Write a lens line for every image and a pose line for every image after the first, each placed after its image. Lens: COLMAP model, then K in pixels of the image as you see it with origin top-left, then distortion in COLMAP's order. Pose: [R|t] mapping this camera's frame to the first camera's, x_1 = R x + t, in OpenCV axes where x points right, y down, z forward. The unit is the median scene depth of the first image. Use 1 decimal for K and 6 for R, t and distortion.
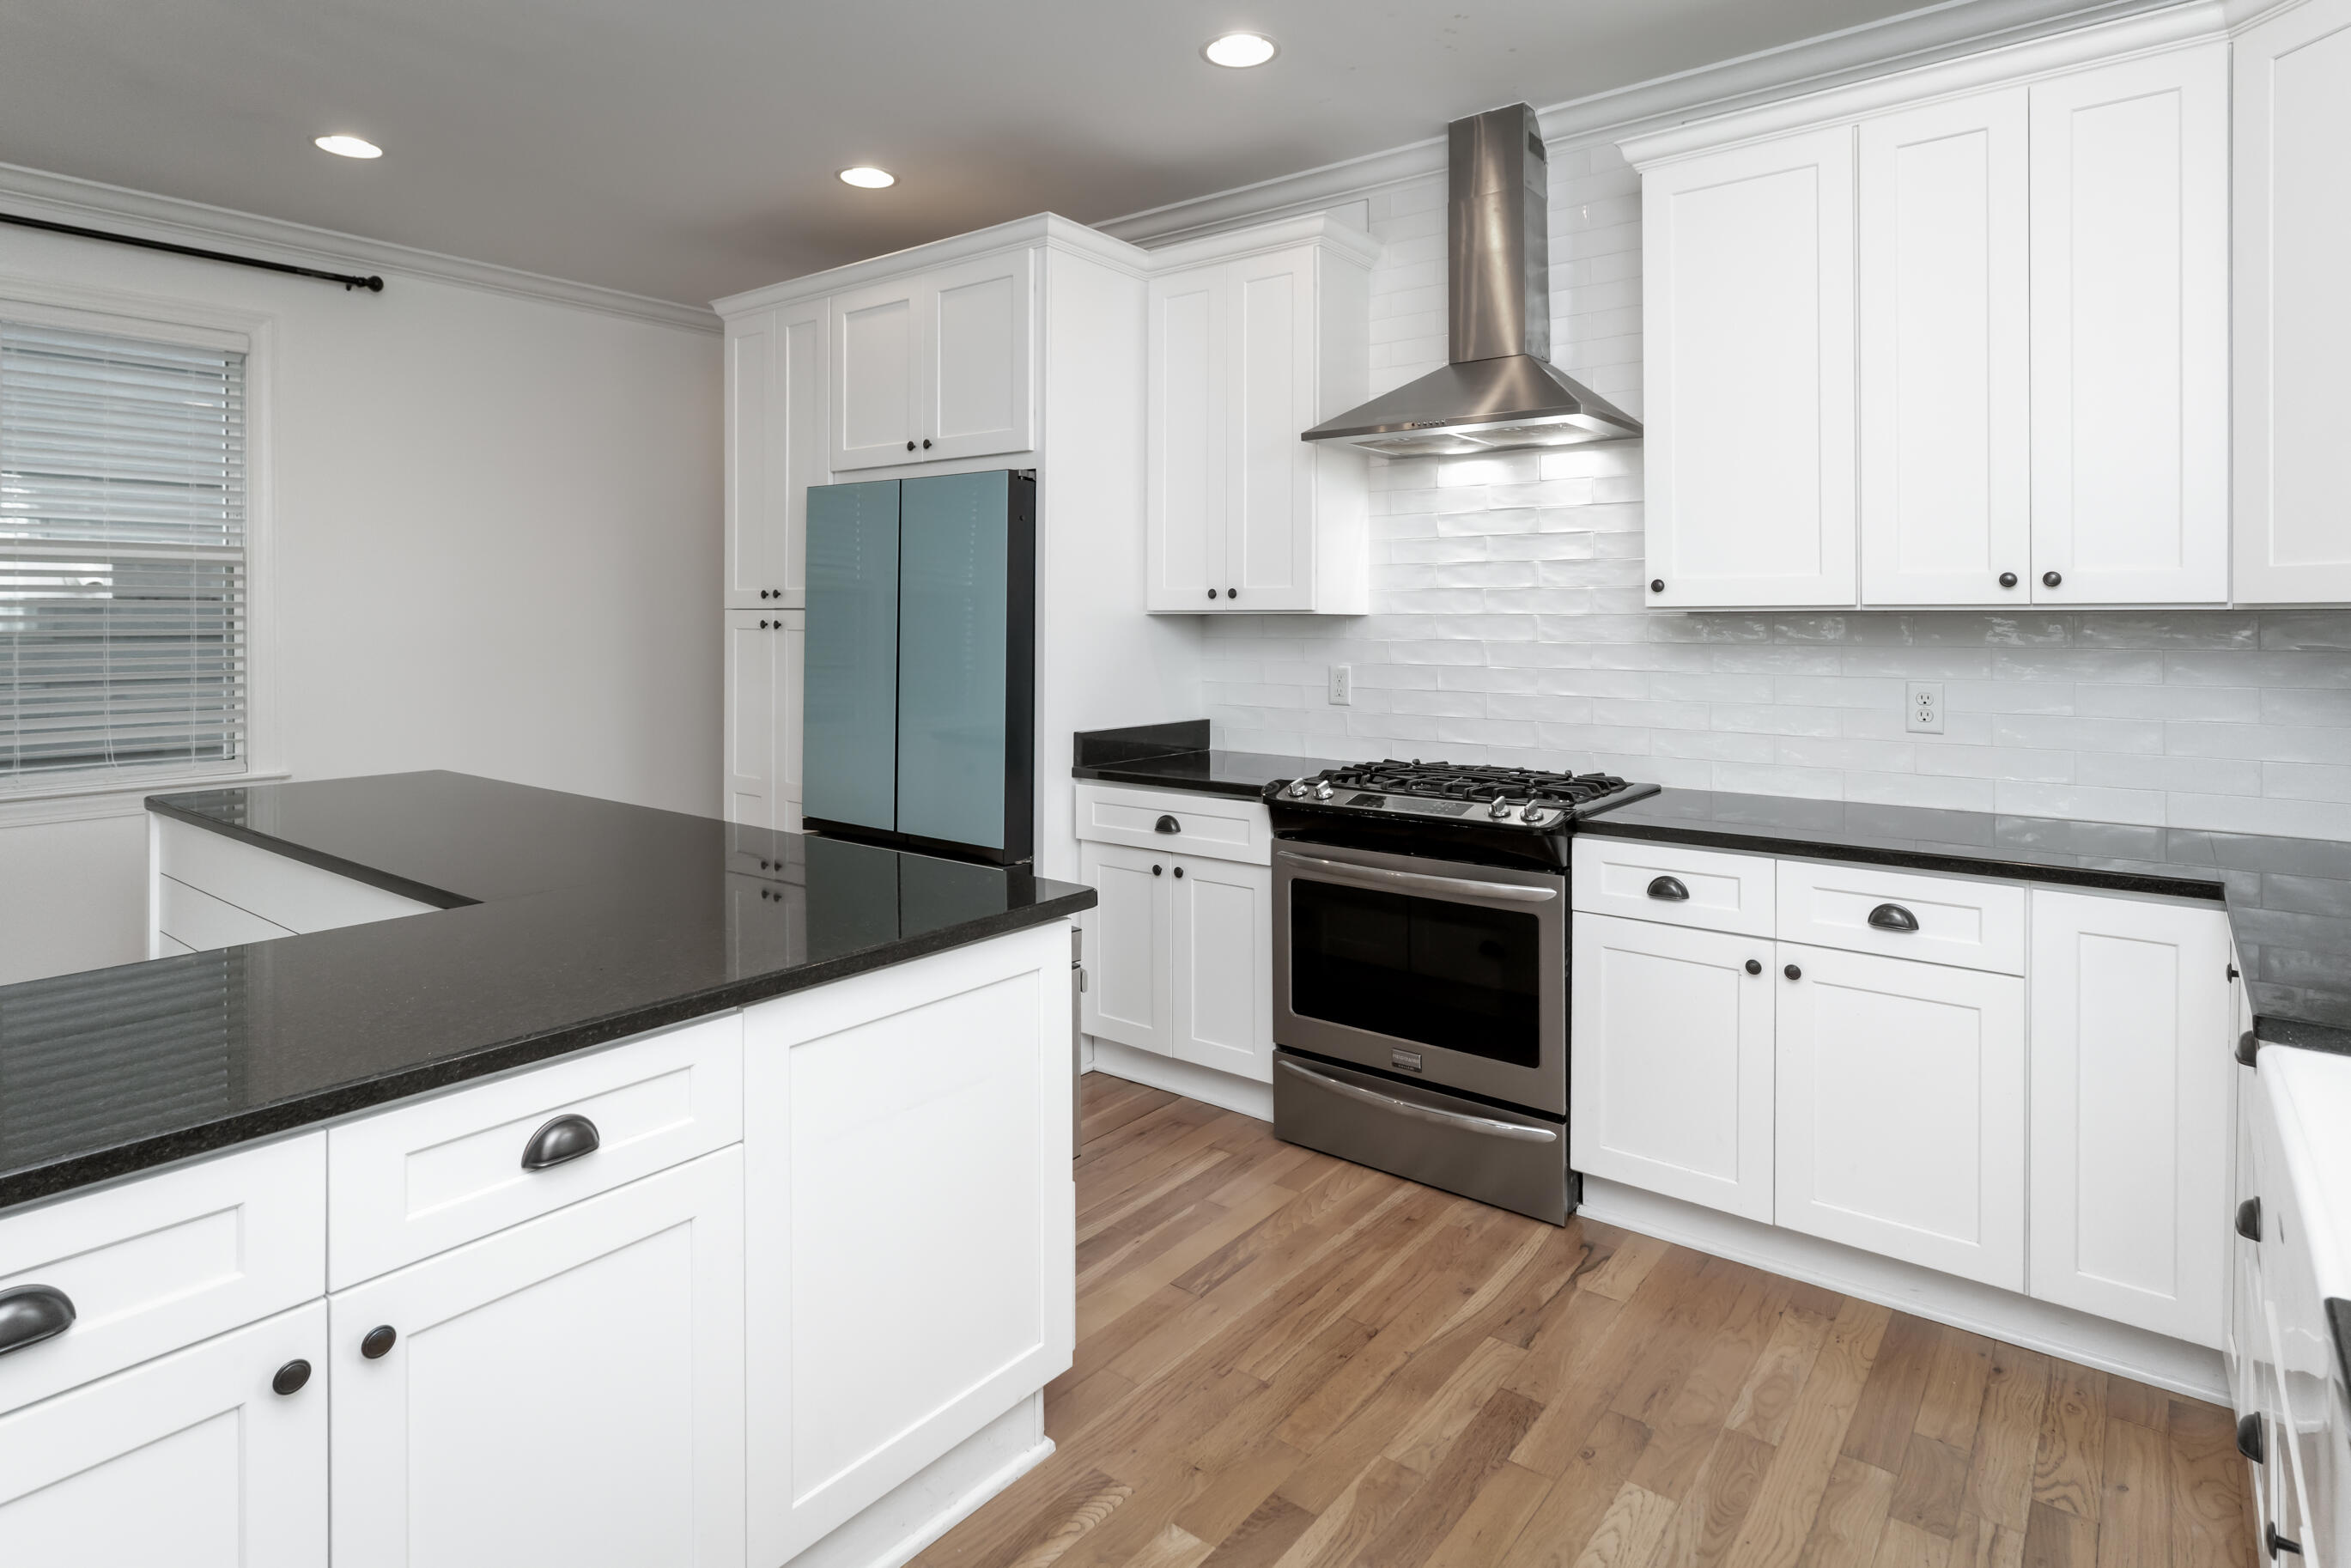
lens RADIAL K [[1274.0, 0, 1147.4], [0, 1274.0, 596.1], [0, 0, 1]] dist [0.003081, 0.000989]
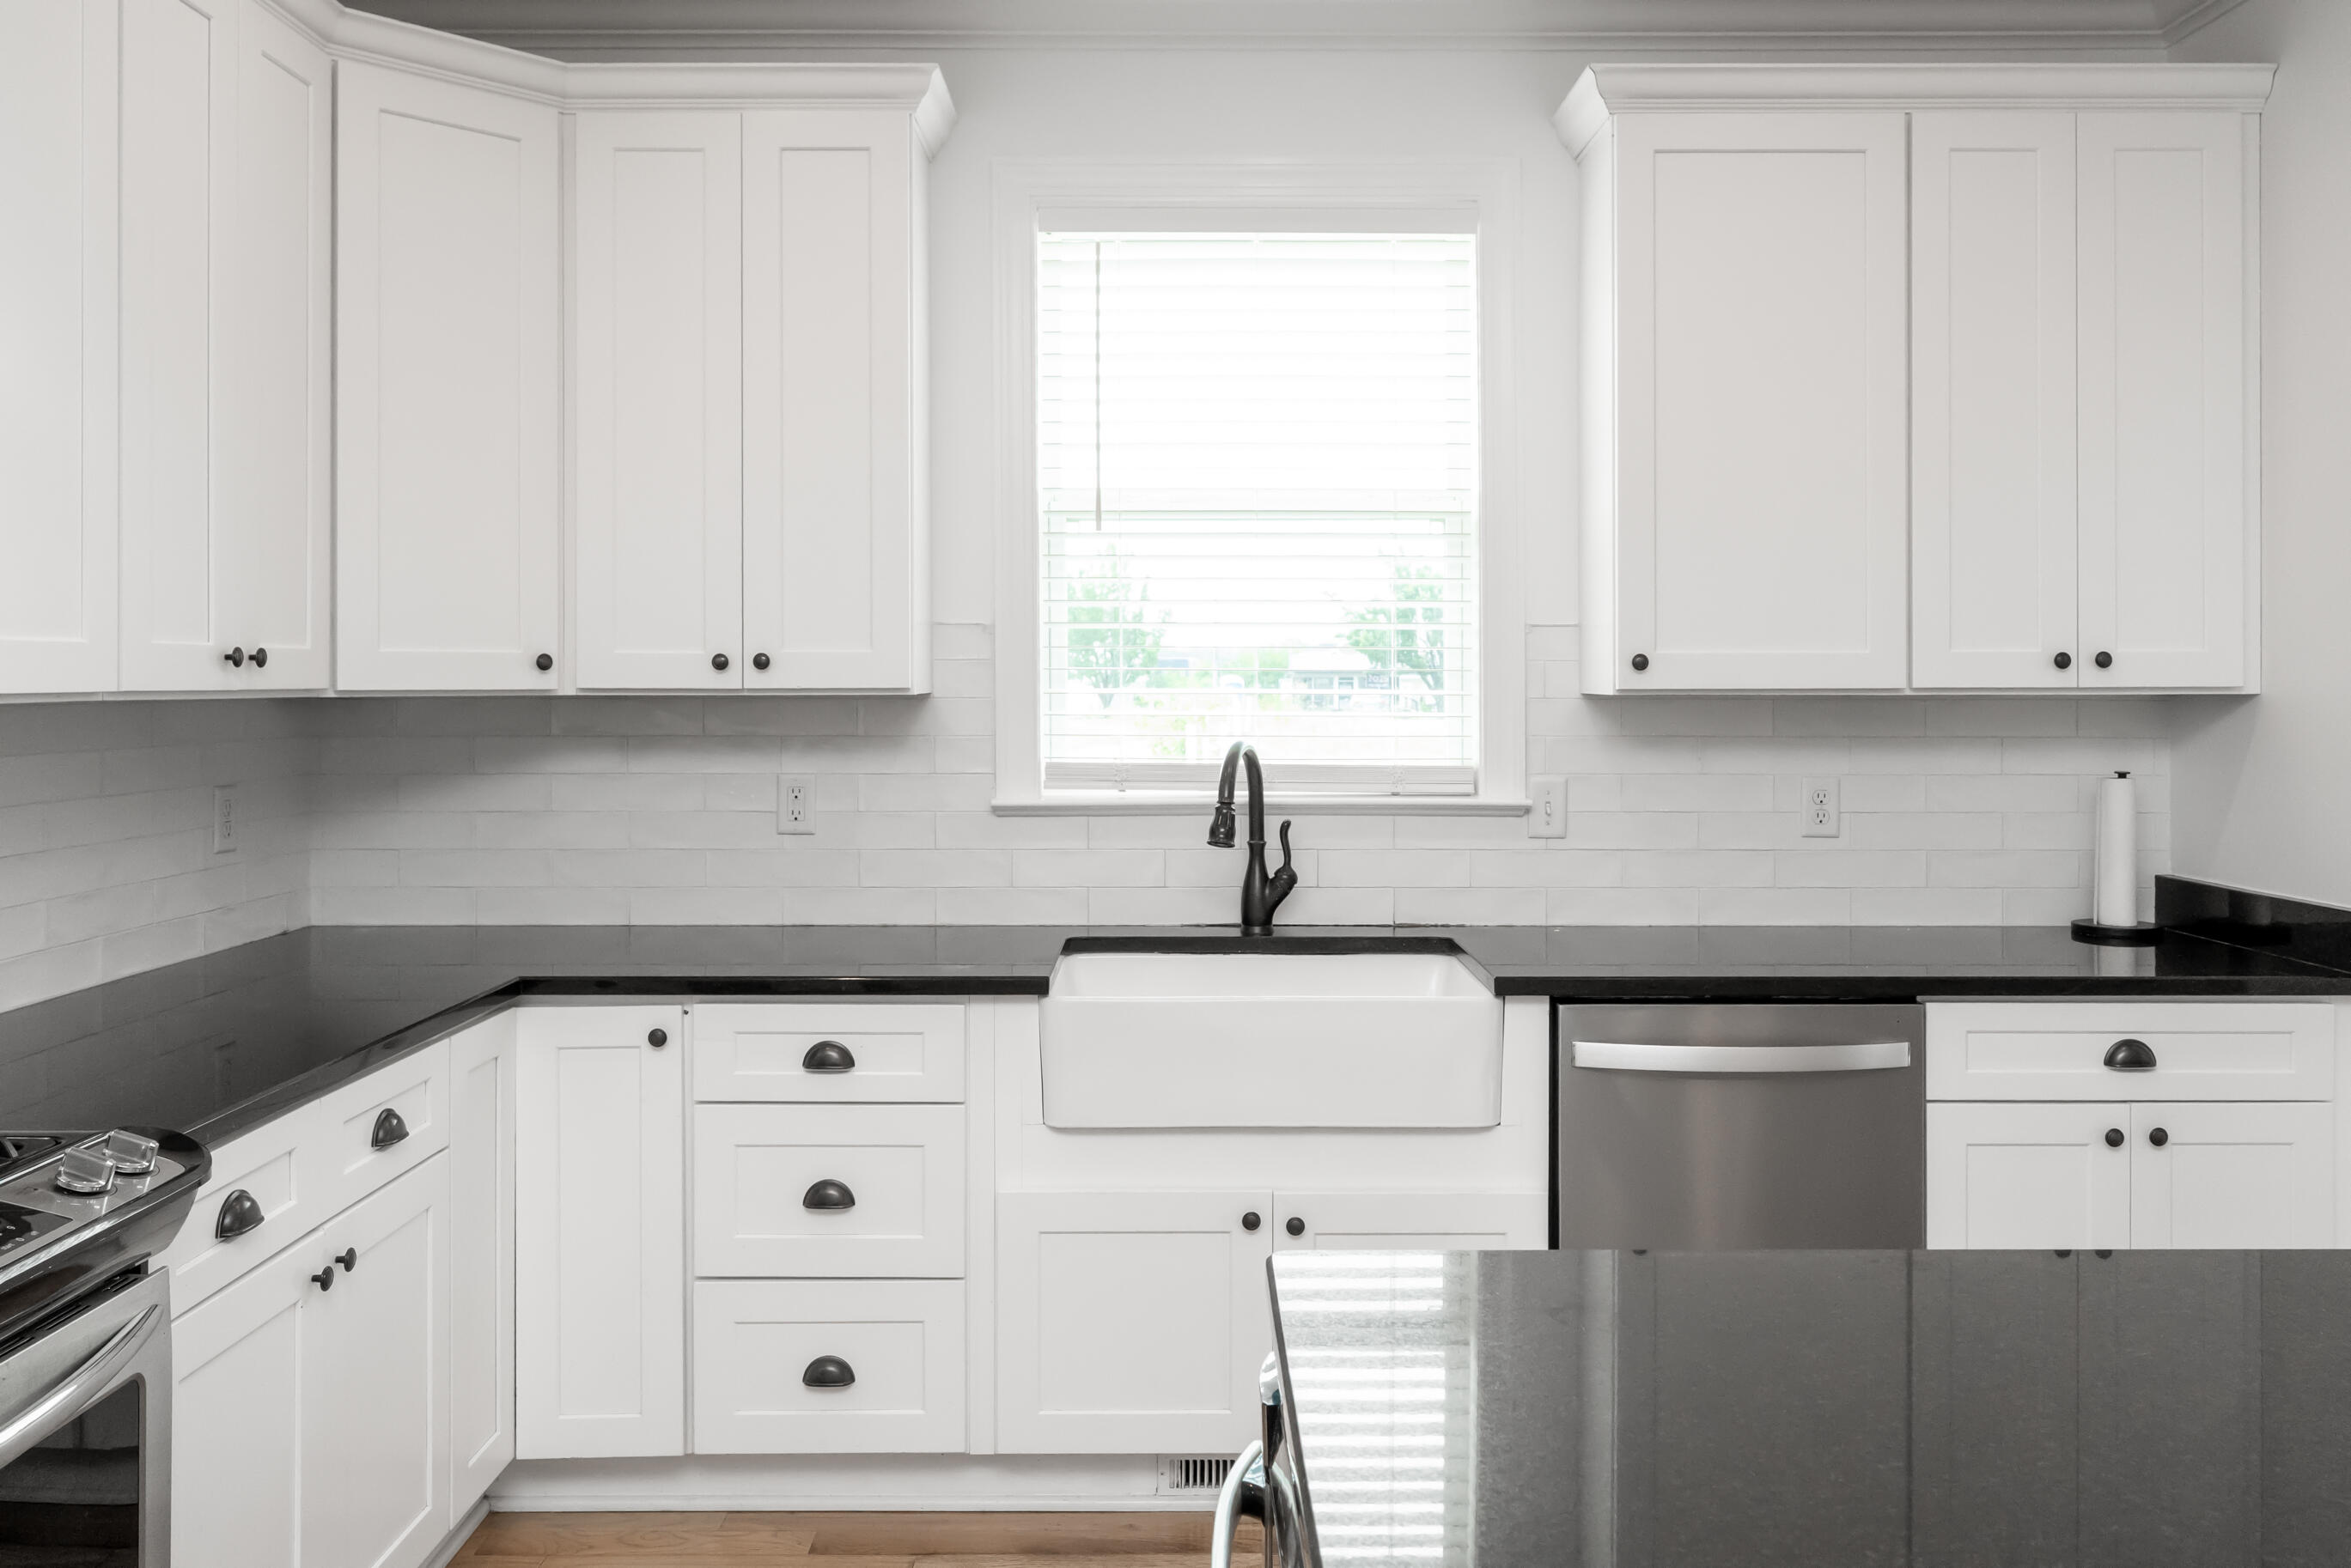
lens RADIAL K [[1905.7, 0, 1174.8], [0, 1905.7, 668.1], [0, 0, 1]] dist [0.000750, -0.007304]
pose [[-0.625073, 0.011606, 0.780480, -0.436077], [-0.004570, 0.999818, -0.018528, 0.009621], [-0.780553, -0.015148, -0.624906, 1.077047]]
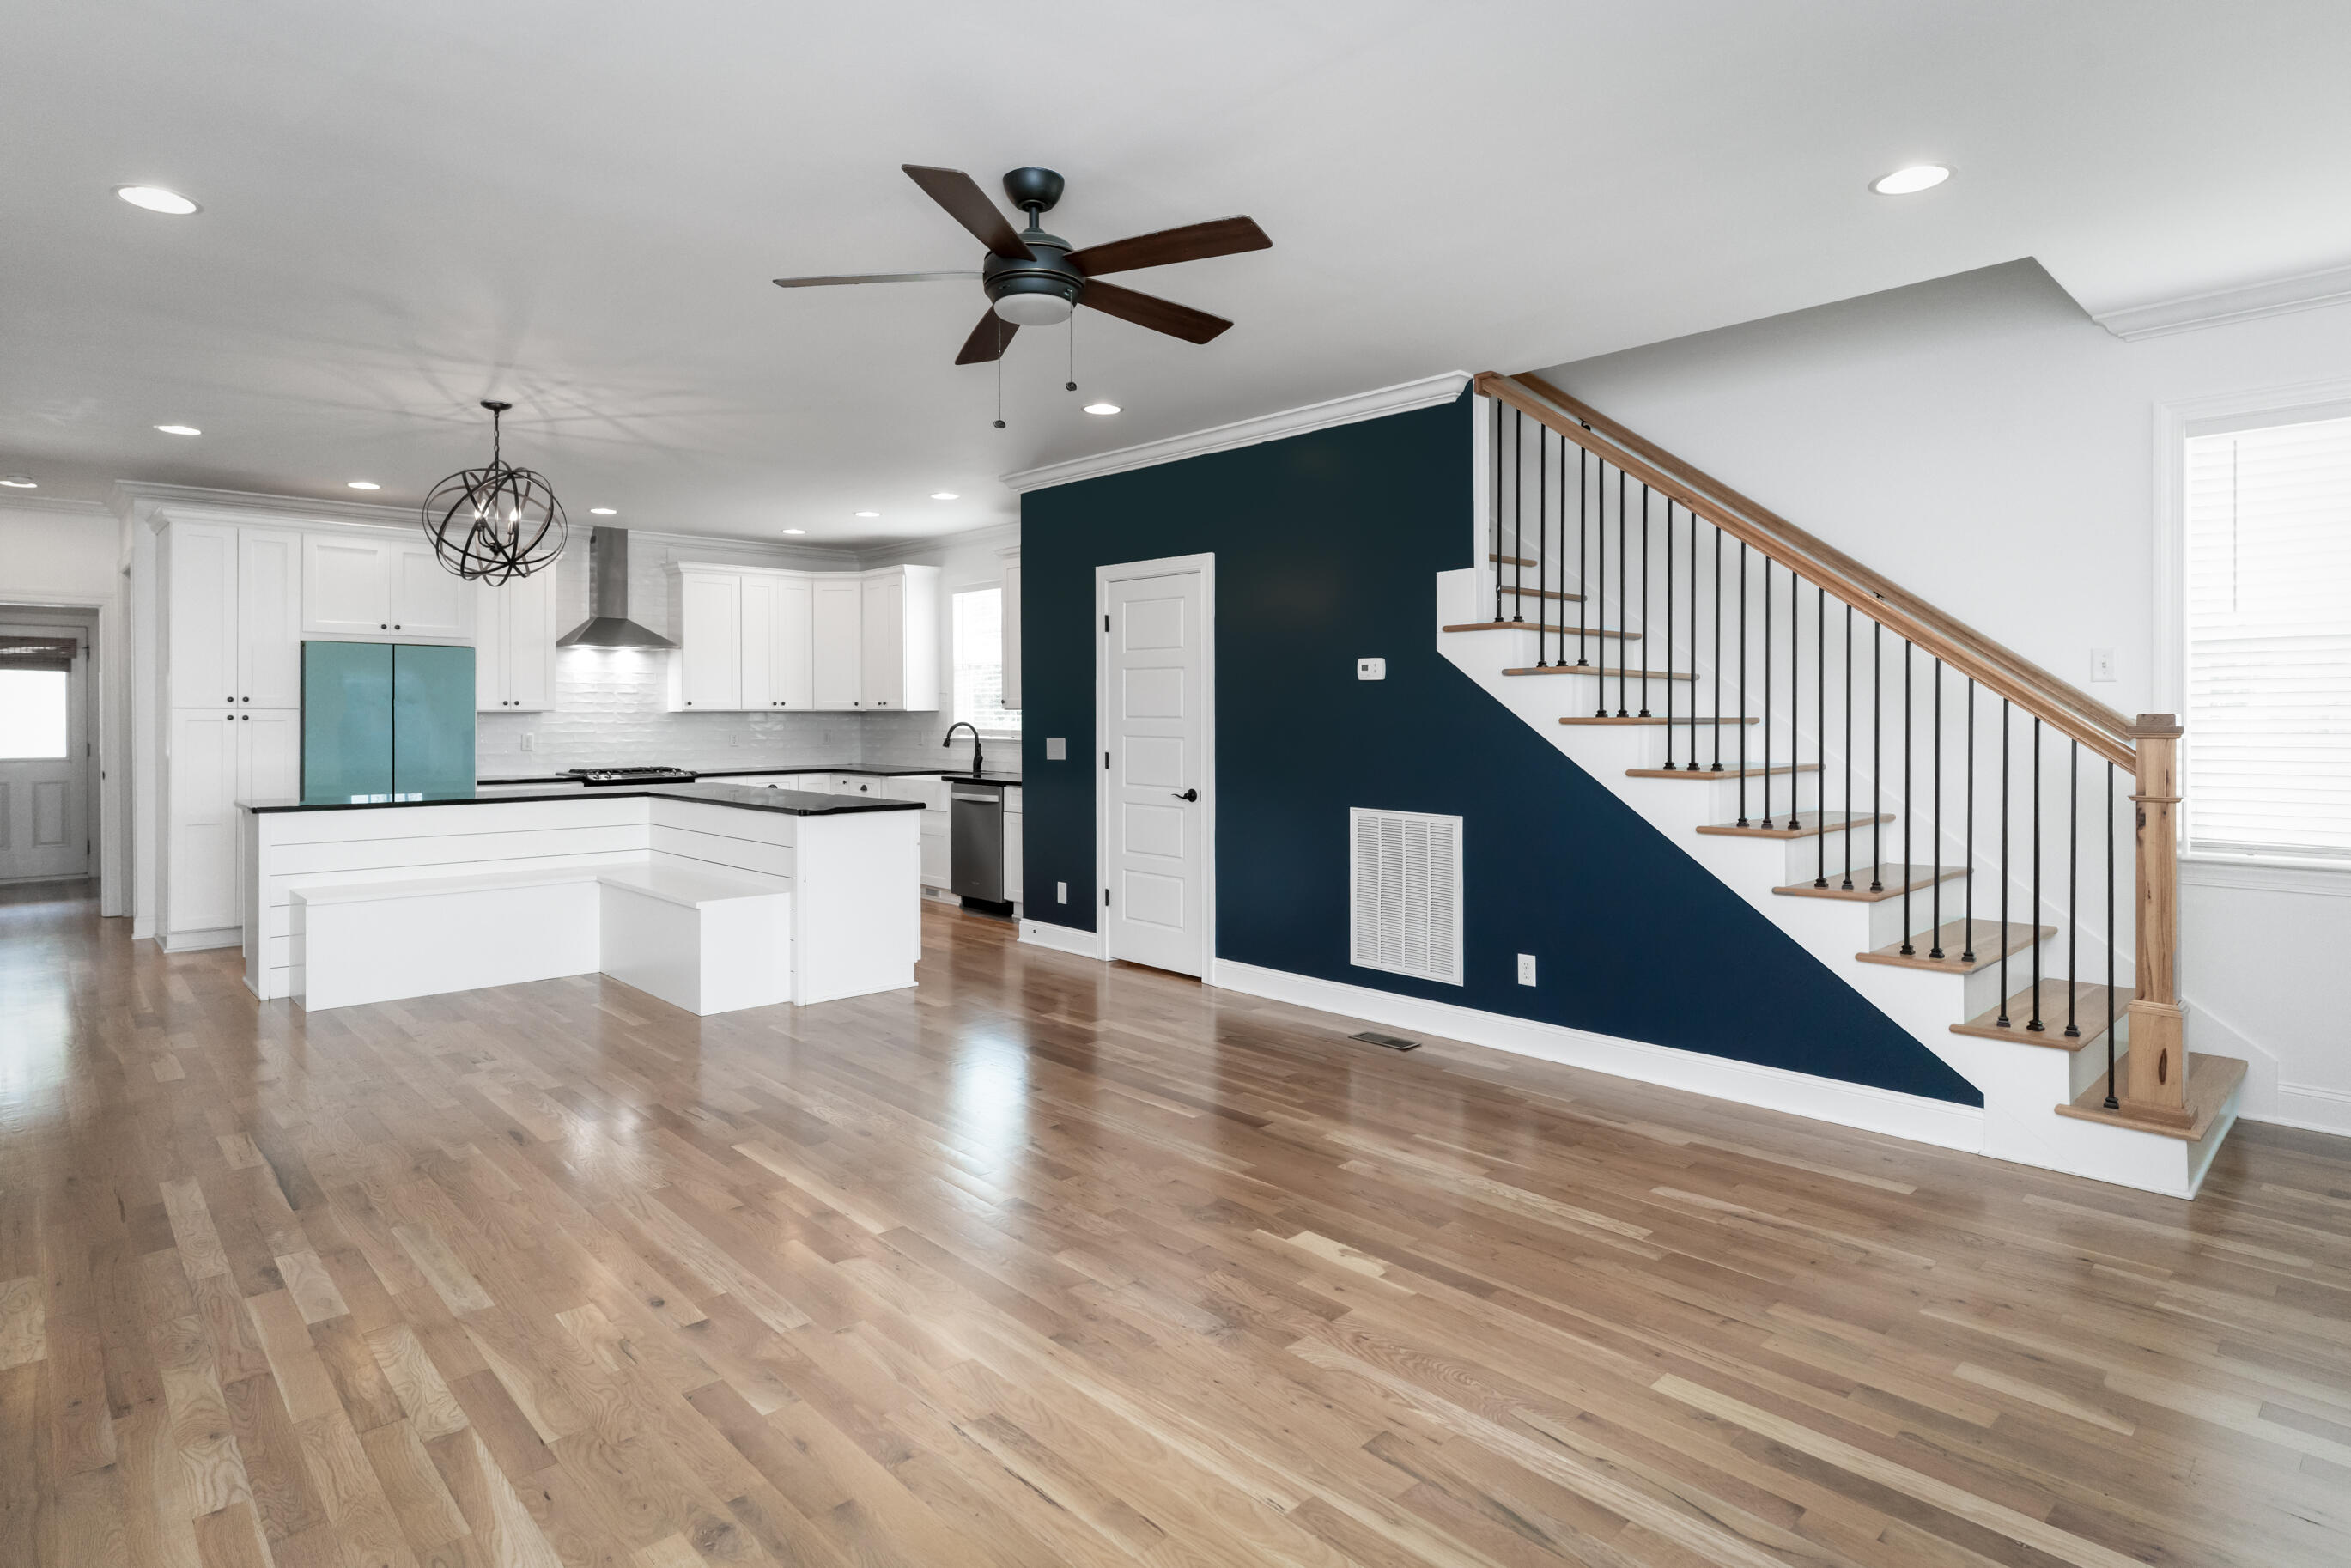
lens RADIAL K [[1218.8, 0, 1143.0], [0, 1218.8, 722.2], [0, 0, 1]] dist [-0.010178, 0.006330]
pose [[0.147337, -0.004011, 0.989078, -2.462475], [-0.010450, 0.999930, 0.005612, 0.010397], [-0.989031, -0.011163, 0.147285, -0.583335]]
